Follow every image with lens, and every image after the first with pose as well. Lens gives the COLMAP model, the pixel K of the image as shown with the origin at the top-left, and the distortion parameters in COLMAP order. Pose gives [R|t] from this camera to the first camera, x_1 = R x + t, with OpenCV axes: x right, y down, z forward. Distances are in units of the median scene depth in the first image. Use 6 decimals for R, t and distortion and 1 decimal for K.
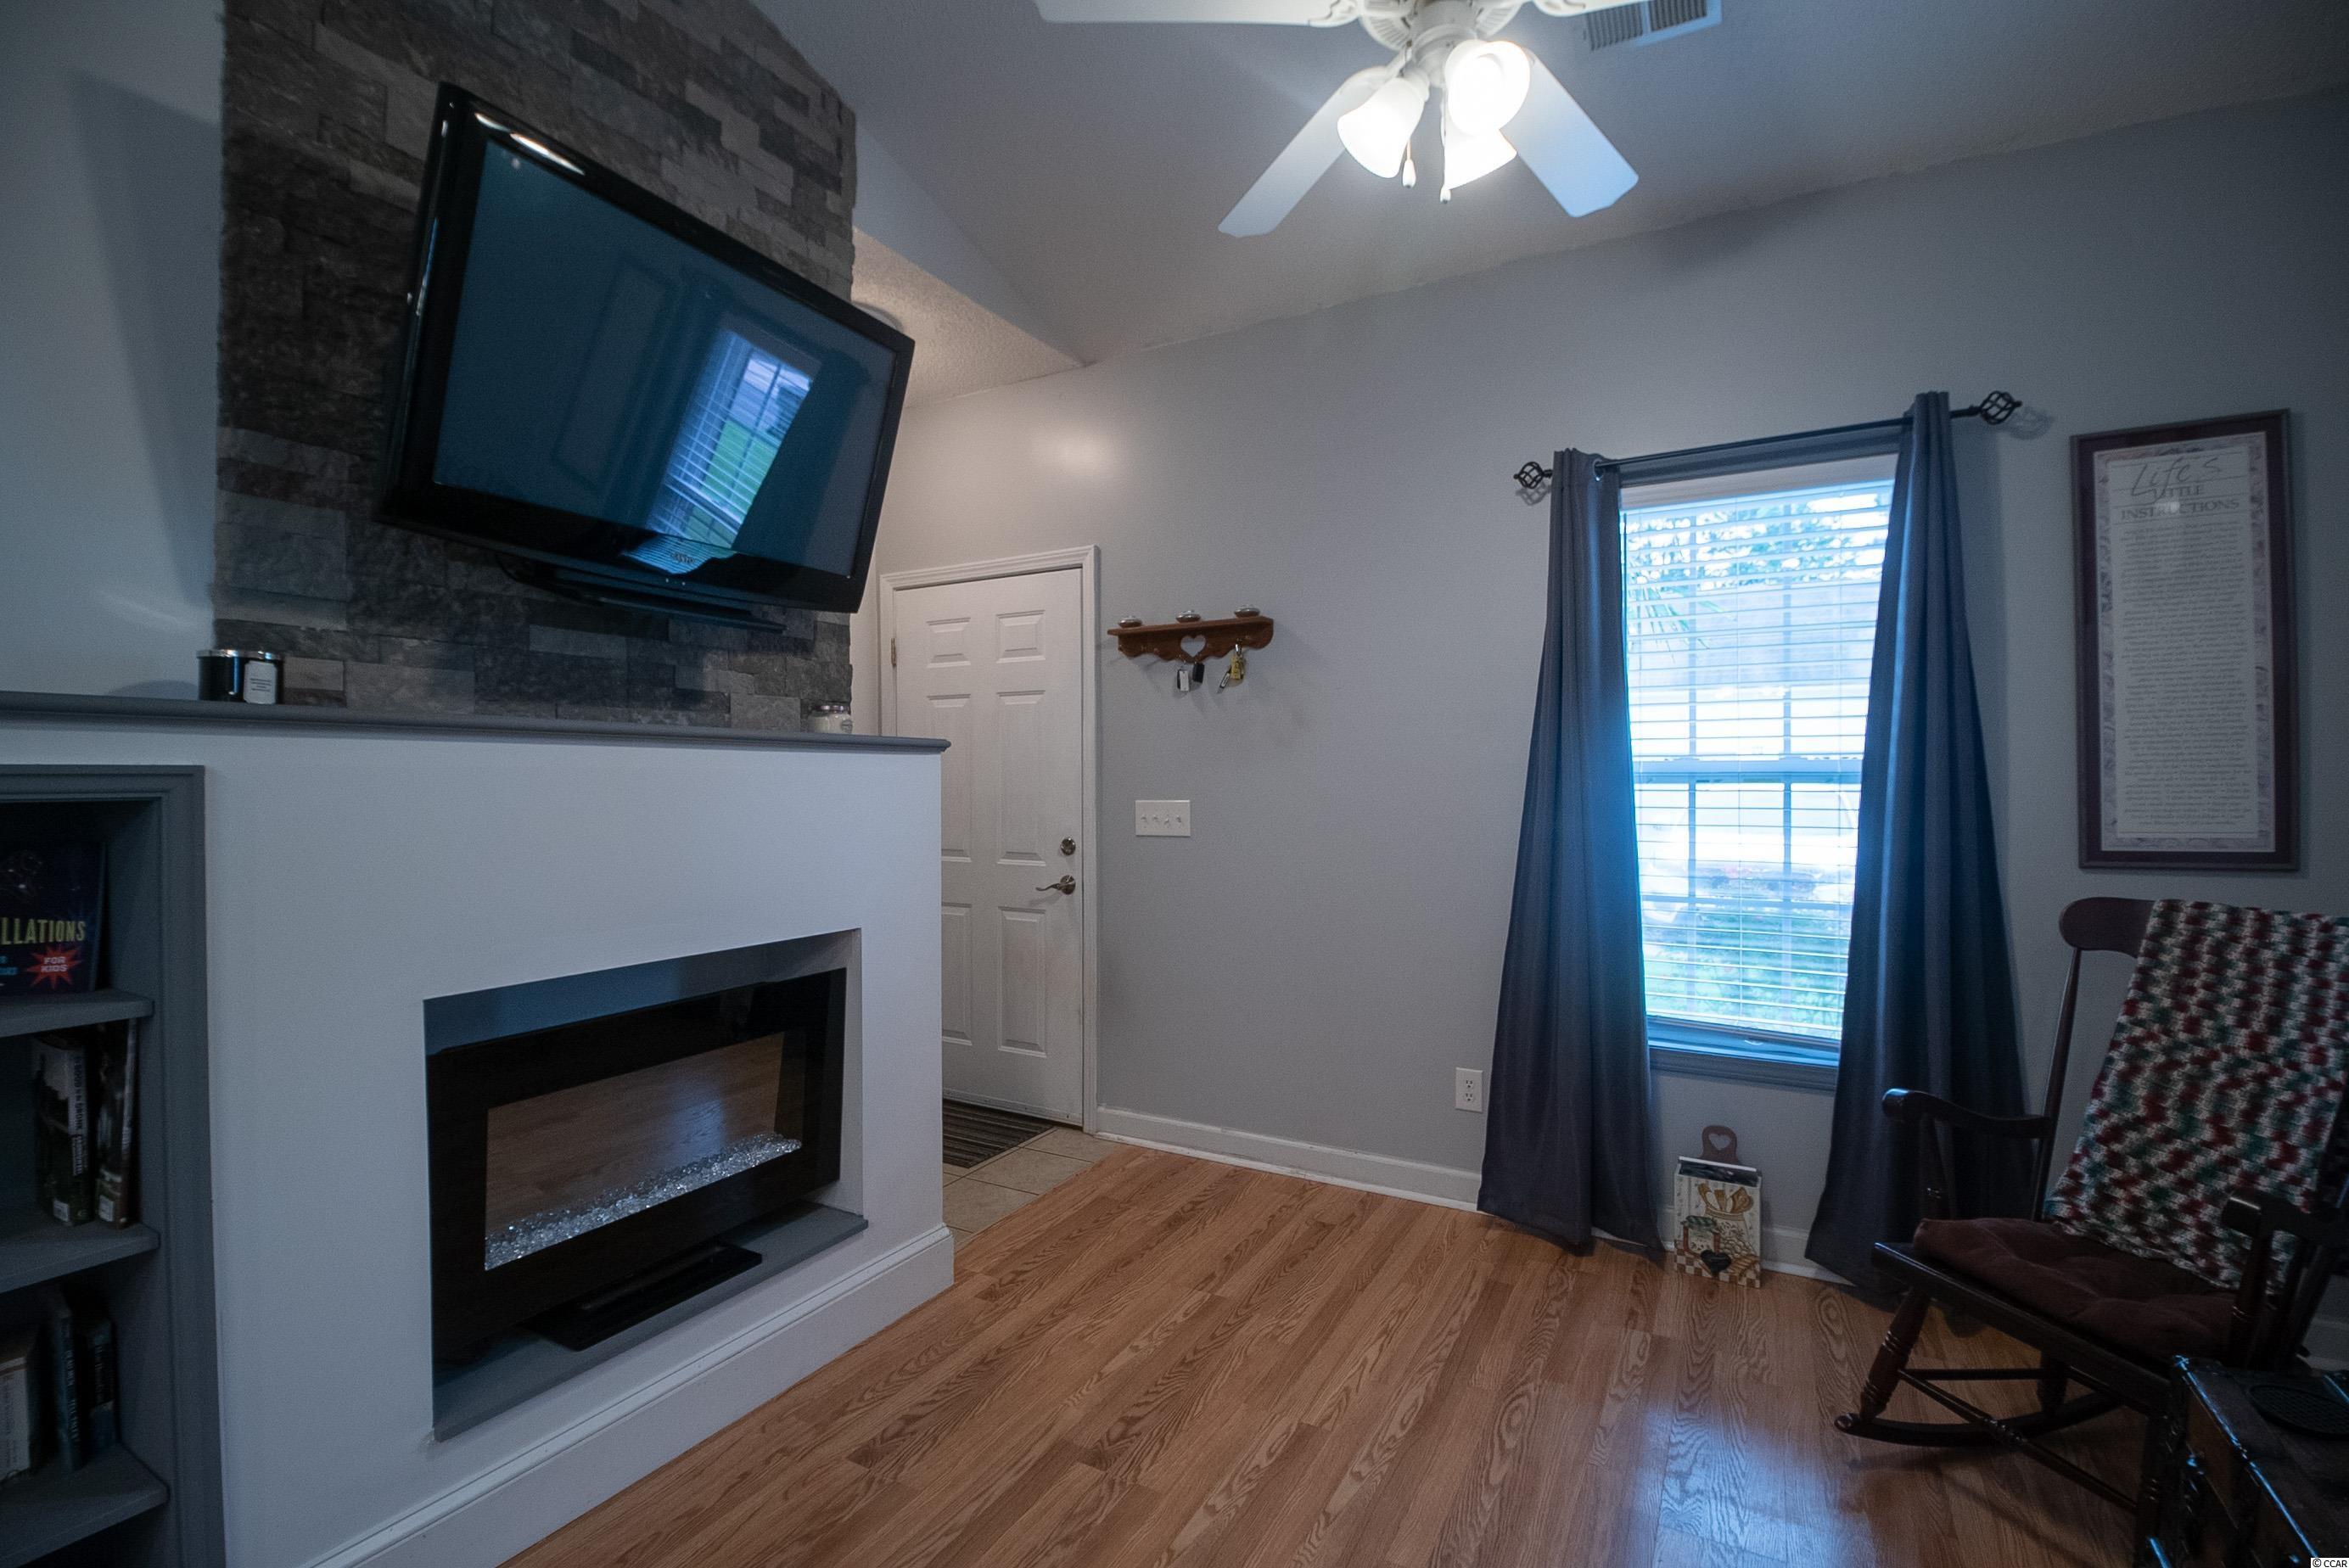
lens RADIAL K [[1040.8, 0, 1174.5], [0, 1040.8, 784.0], [0, 0, 1]] dist [-0.001172, -0.013580]
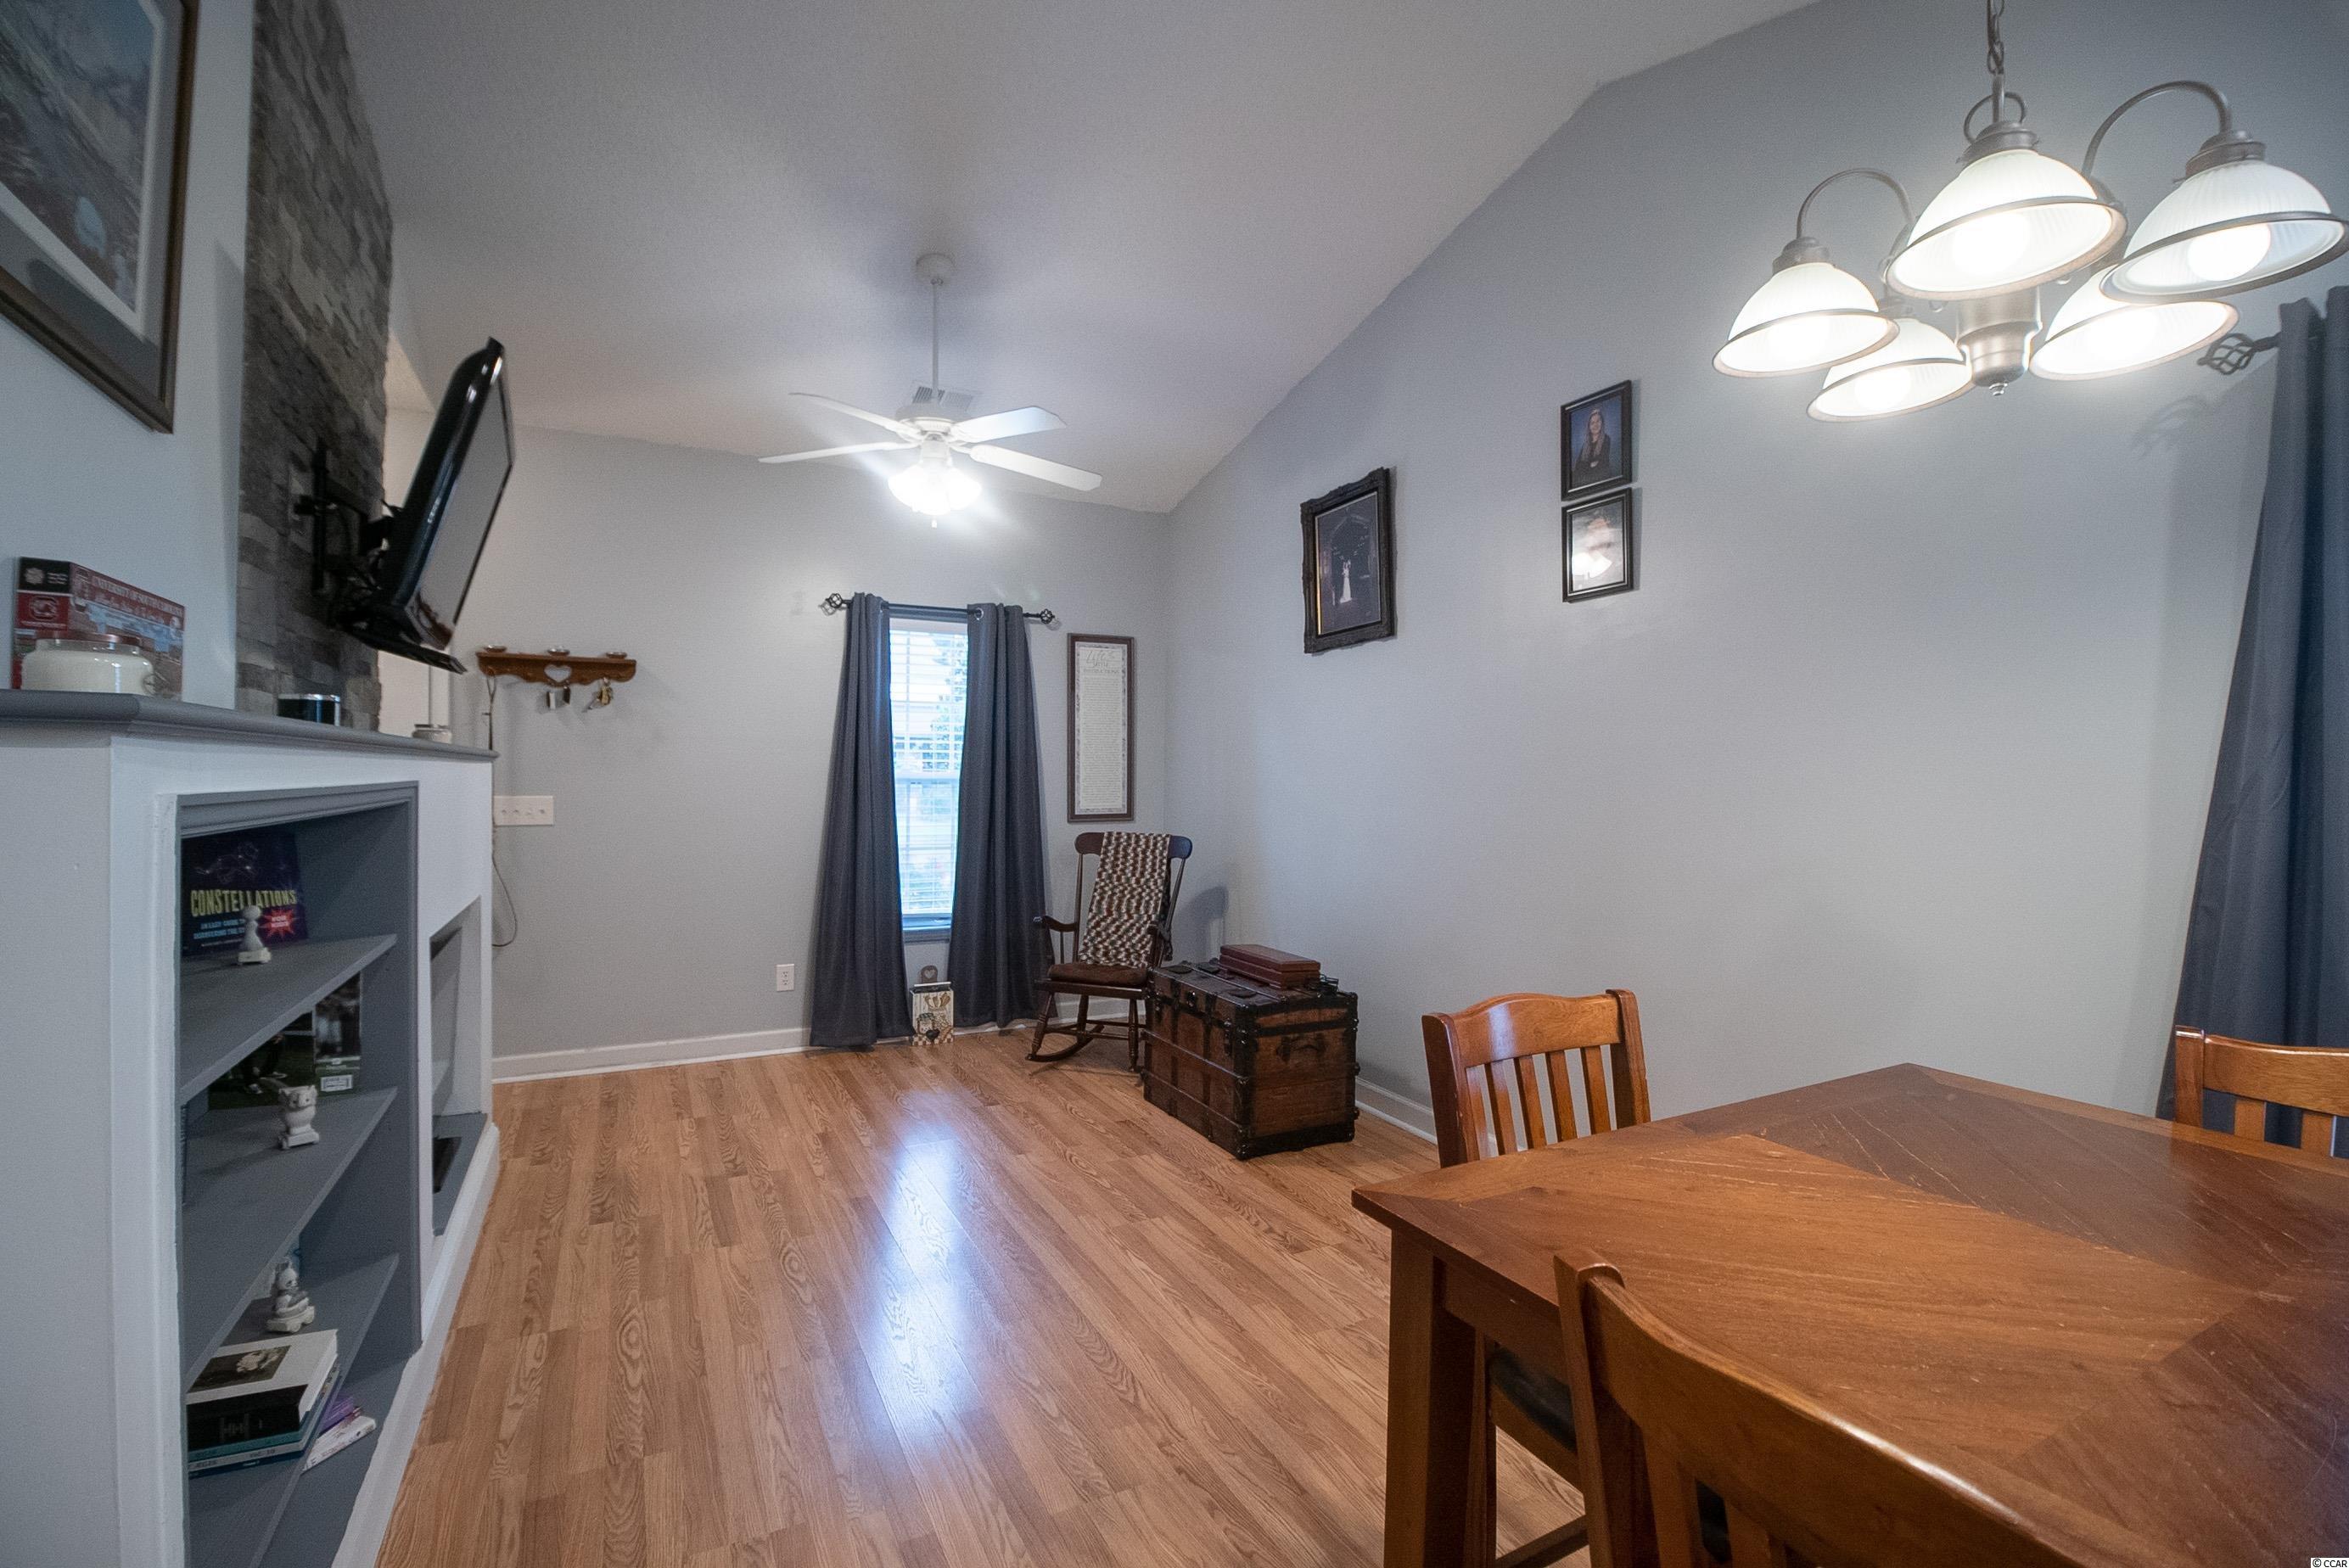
lens RADIAL K [[1040.8, 0, 1174.5], [0, 1040.8, 784.0], [0, 0, 1]] dist [-0.001172, -0.013580]
pose [[0.548054, 0.000671, 0.836443, -1.011926], [-0.008876, 0.999948, 0.005014, -0.019058], [-0.836396, -0.010172, 0.548031, -0.506744]]
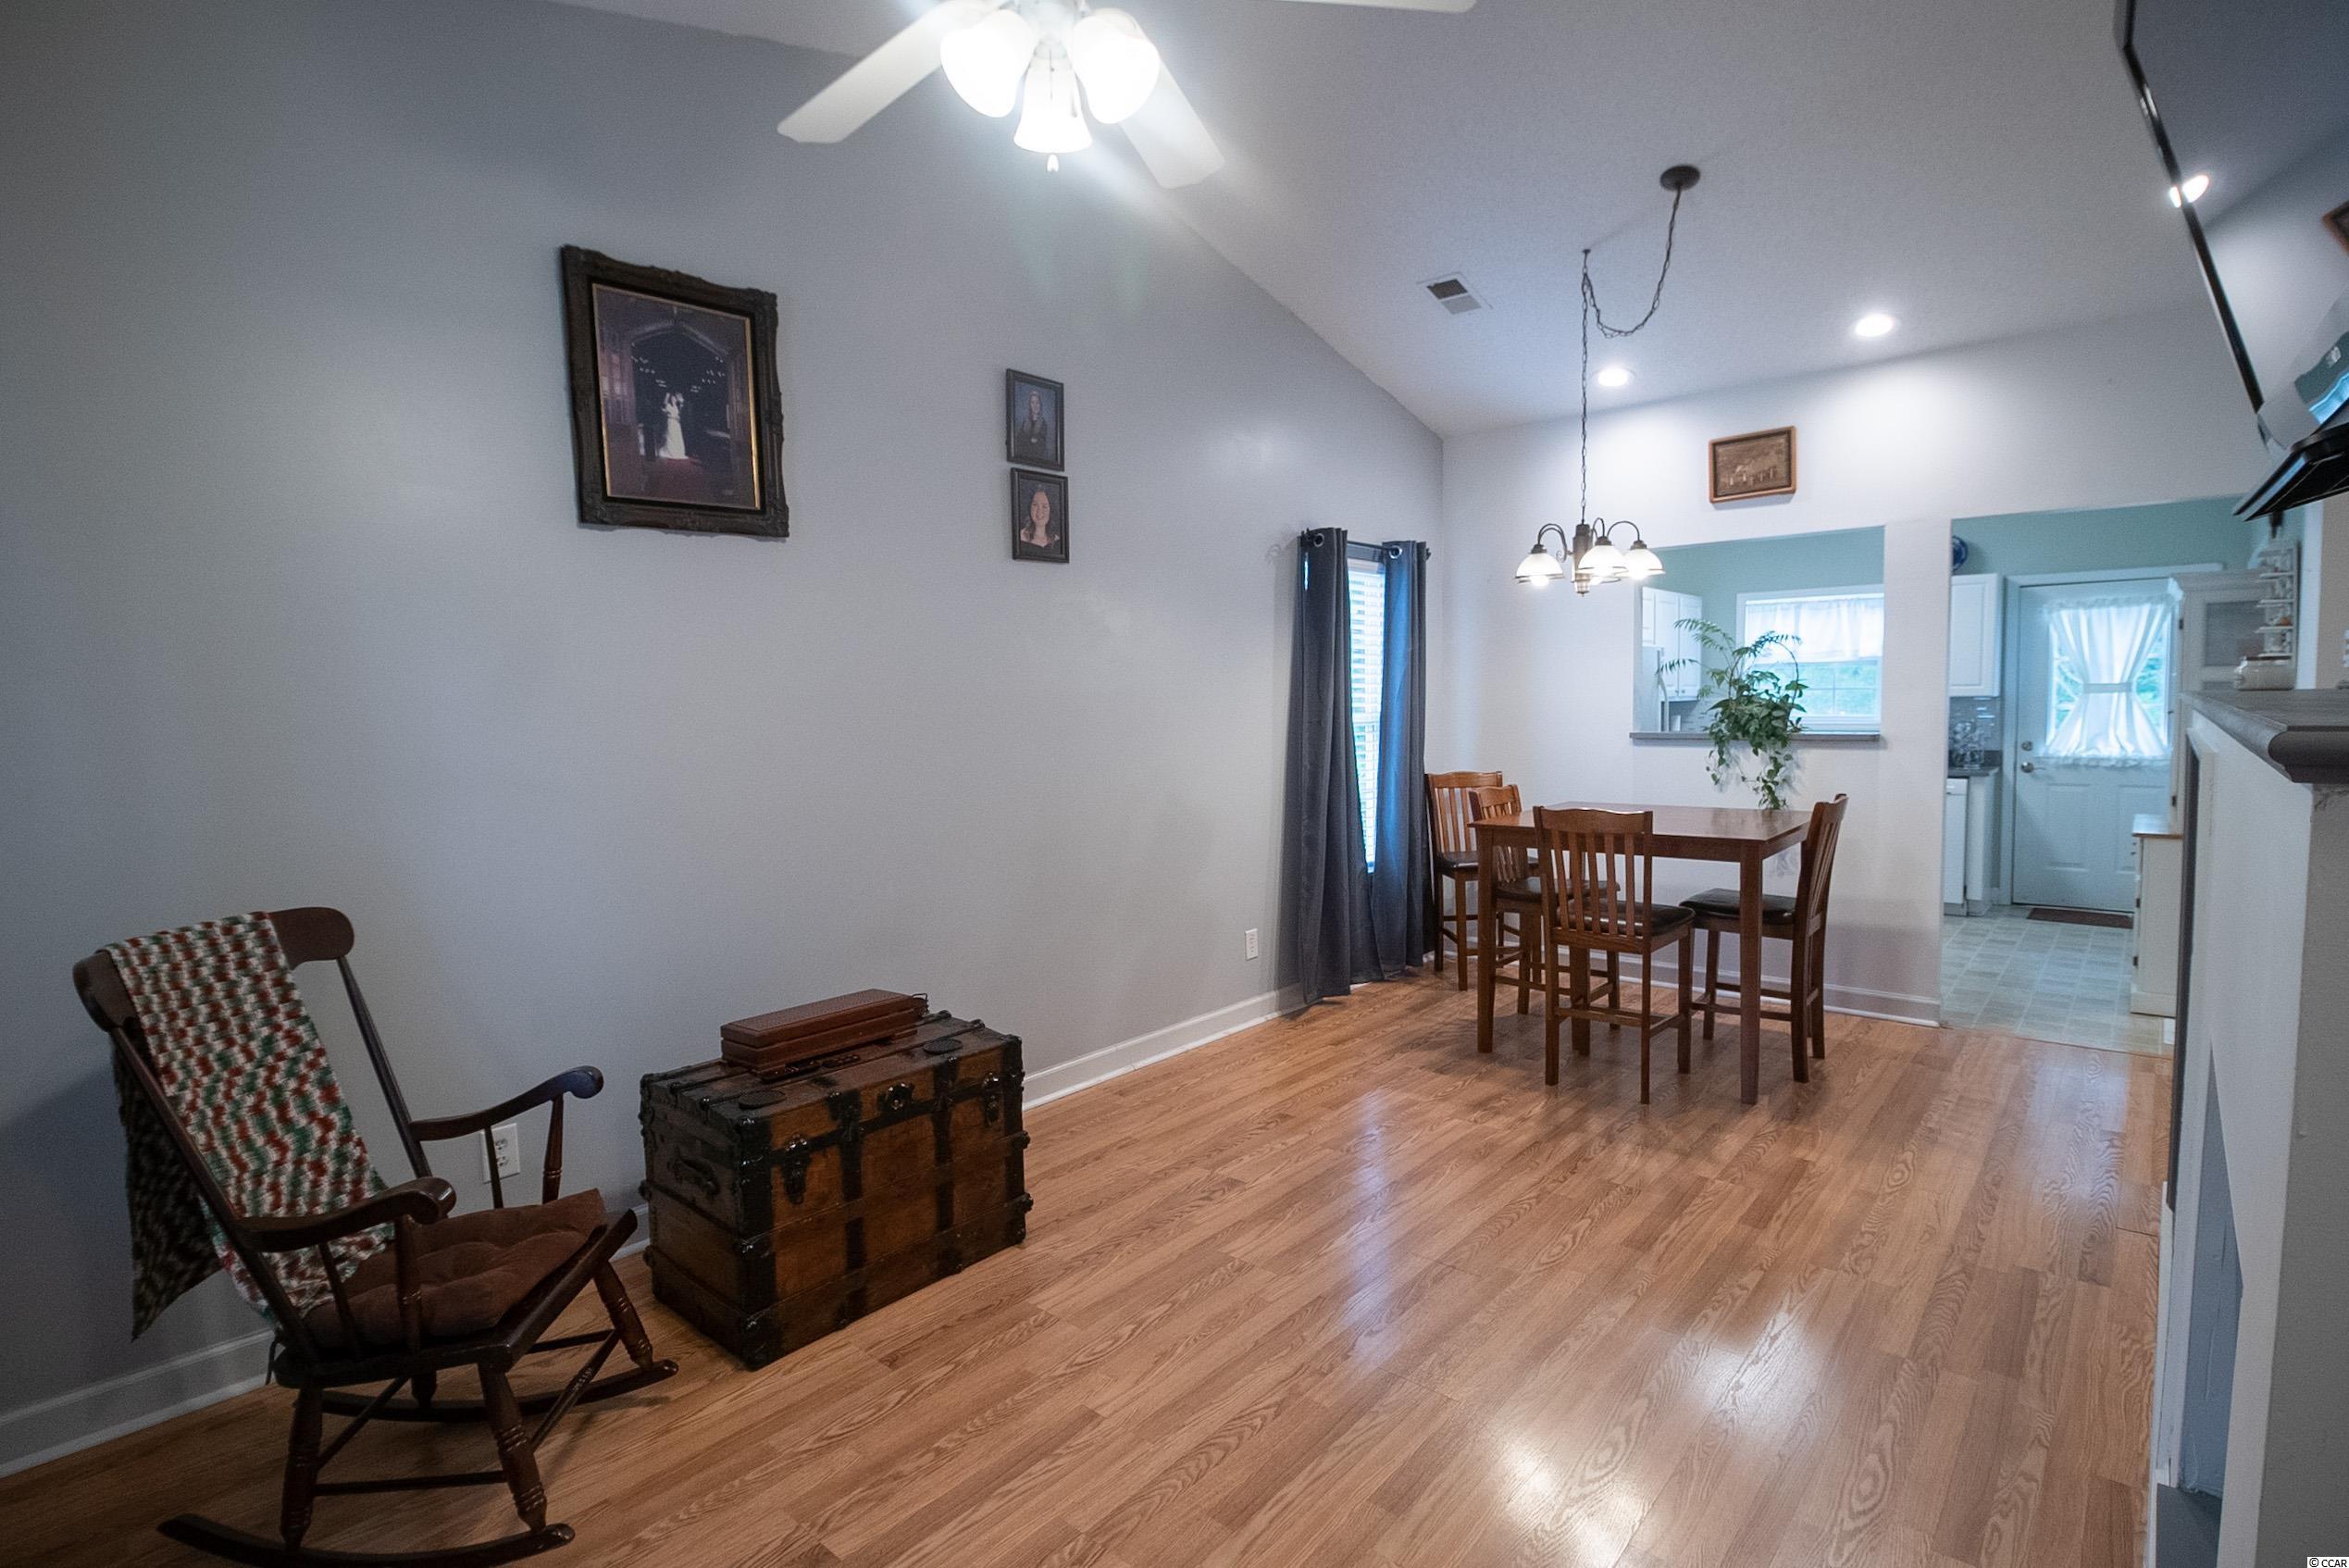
lens RADIAL K [[1133.6, 0, 1176.9], [0, 1133.6, 780.9], [0, 0, 1]] dist [0.002061, -0.017155]
pose [[-0.978058, 0.003178, 0.208309, -0.046553], [0.018958, 0.997093, 0.073803, -0.062698], [-0.207469, 0.076133, -0.975275, 1.539876]]
